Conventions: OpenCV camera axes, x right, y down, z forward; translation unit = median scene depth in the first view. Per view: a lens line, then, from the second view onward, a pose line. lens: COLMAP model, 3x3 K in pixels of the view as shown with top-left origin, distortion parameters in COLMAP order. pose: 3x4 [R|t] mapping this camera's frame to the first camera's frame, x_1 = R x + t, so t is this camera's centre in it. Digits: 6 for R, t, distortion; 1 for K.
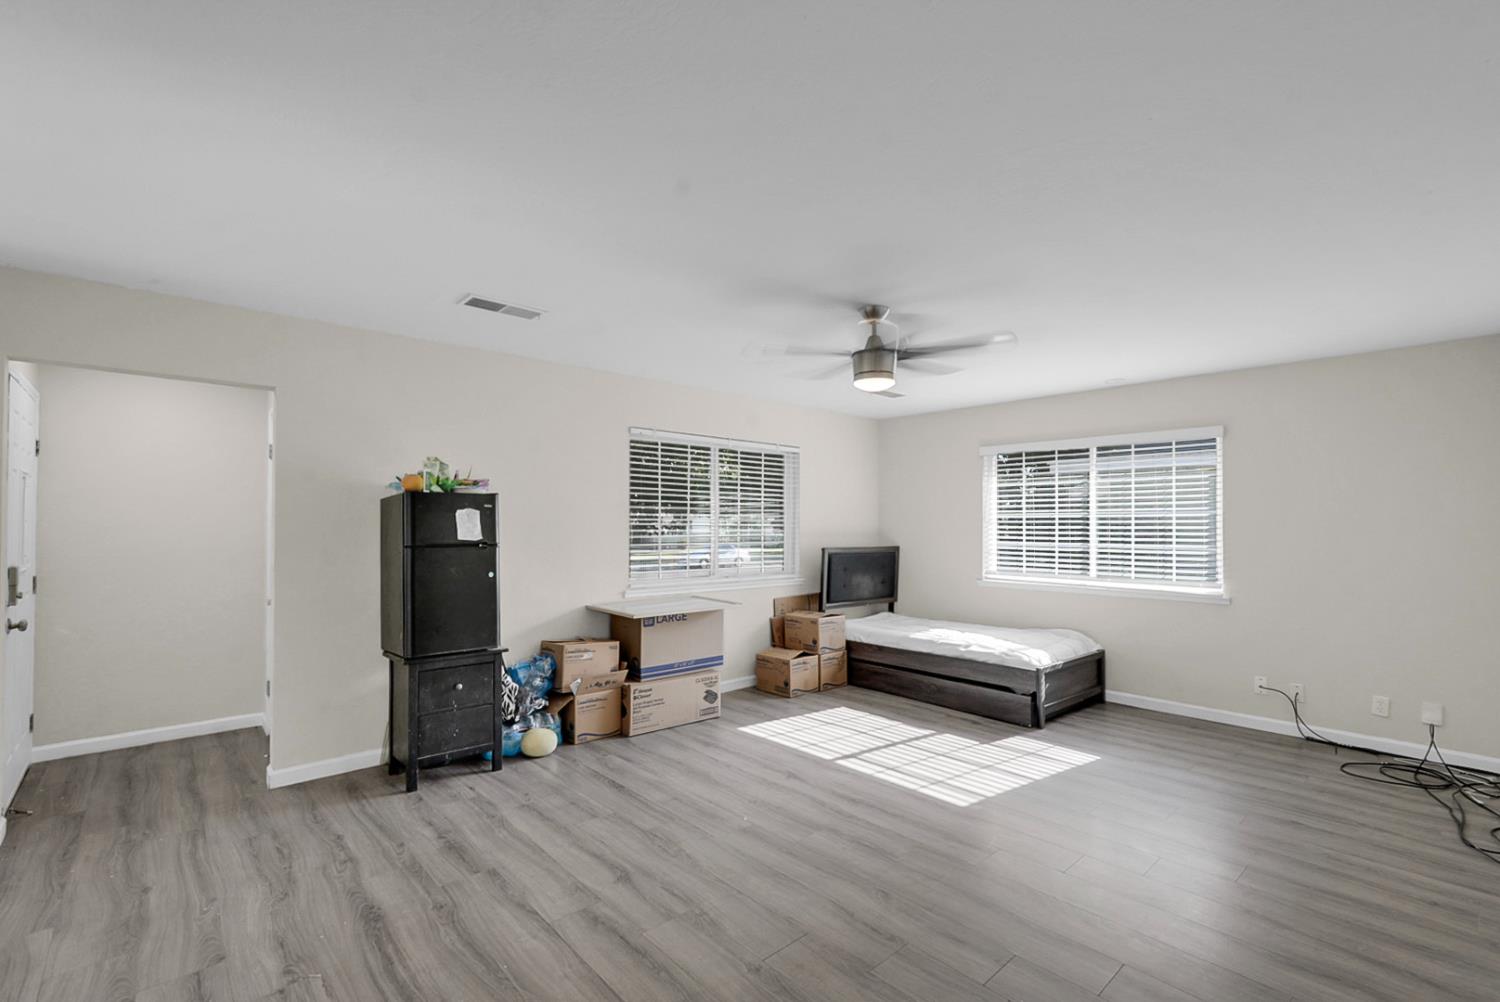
lens RADIAL K [[654.4, 0, 770.4], [0, 654.4, 504.8], [0, 0, 1]] dist [-0.010054, 0.001899]
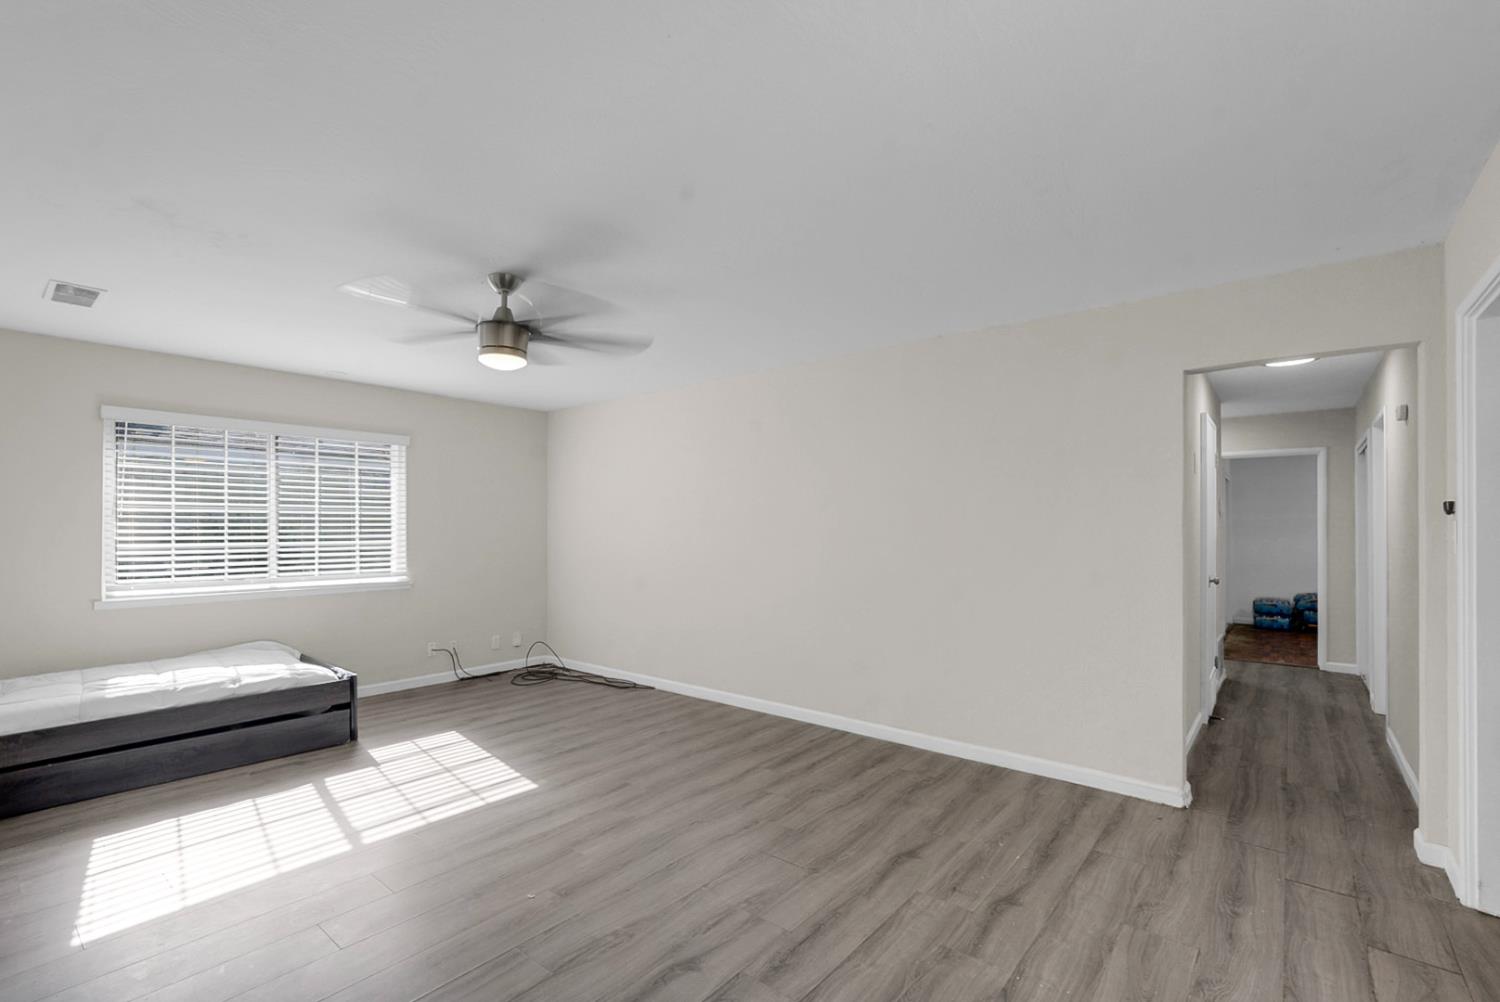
lens RADIAL K [[669.0, 0, 702.1], [0, 669.0, 528.8], [0, 0, 1]] dist [-0.011655, -0.000046]
pose [[-0.078565, -0.009927, 0.996860, -0.587713], [-0.031784, 0.999467, 0.007448, 0.018976], [-0.996402, -0.031099, -0.078838, 0.606157]]
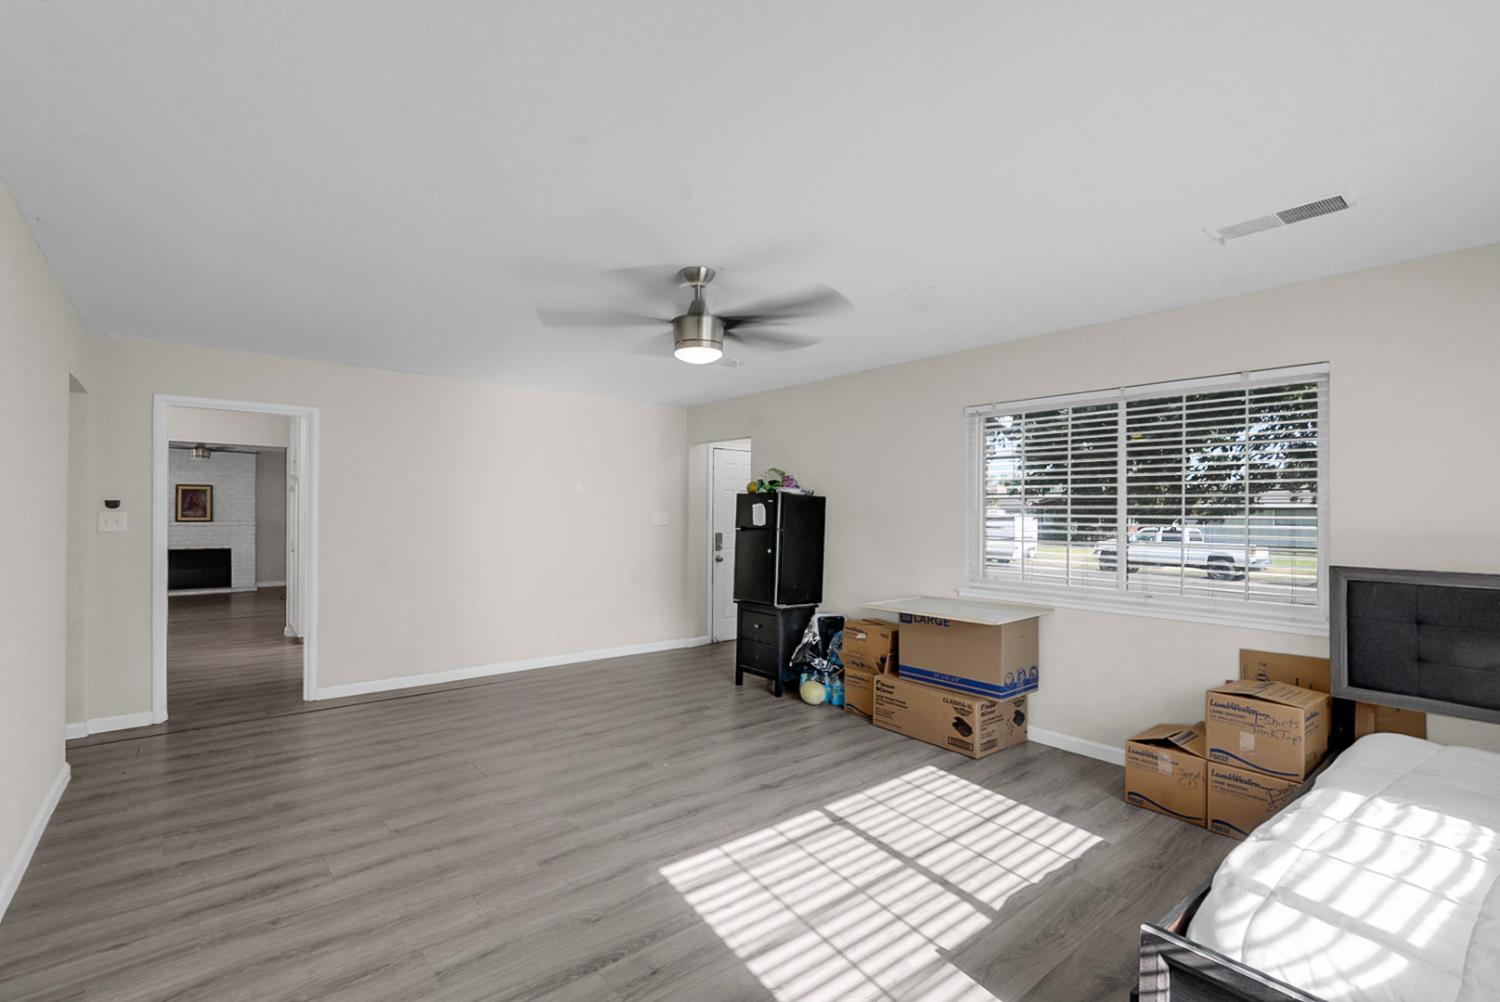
lens RADIAL K [[654.4, 0, 753.9], [0, 654.4, 506.2], [0, 0, 1]] dist [-0.010054, 0.001899]
pose [[-0.027105, -0.017387, -0.999481, 0.790193], [0.025917, 0.999500, -0.018091, 0.030161], [0.999297, -0.026393, -0.026641, 0.834805]]
